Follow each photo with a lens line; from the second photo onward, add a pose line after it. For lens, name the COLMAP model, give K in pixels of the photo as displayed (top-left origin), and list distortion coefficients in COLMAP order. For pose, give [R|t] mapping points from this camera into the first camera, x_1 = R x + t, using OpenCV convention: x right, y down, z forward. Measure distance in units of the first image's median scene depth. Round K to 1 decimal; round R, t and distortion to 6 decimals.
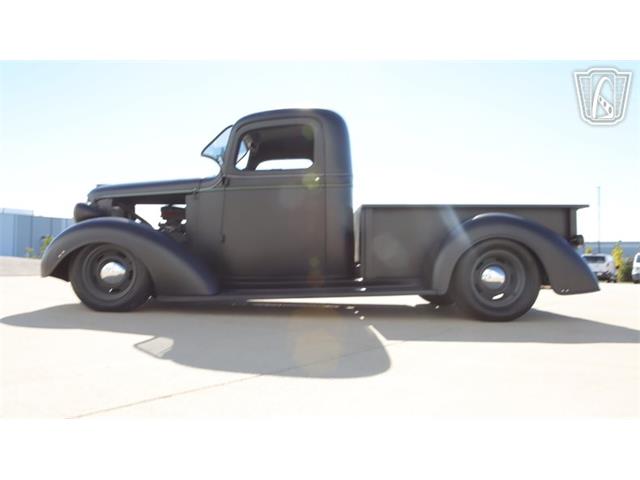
lens RADIAL K [[527.9, 0, 320.0], [0, 527.9, 240.0], [0, 0, 1]] dist [-0.128987, 0.002513]
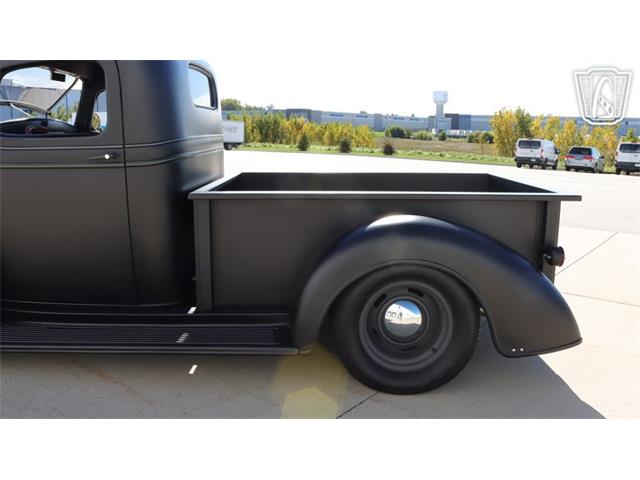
lens RADIAL K [[567.3, 0, 320.0], [0, 567.3, 240.0], [0, 0, 1]] dist [-0.139075, 0.109523]
pose [[0.999714, 0.011545, -0.020950, 0.247787], [-0.006534, 0.974307, 0.225129, -0.165213], [0.023011, -0.224928, 0.974104, 0.372108]]
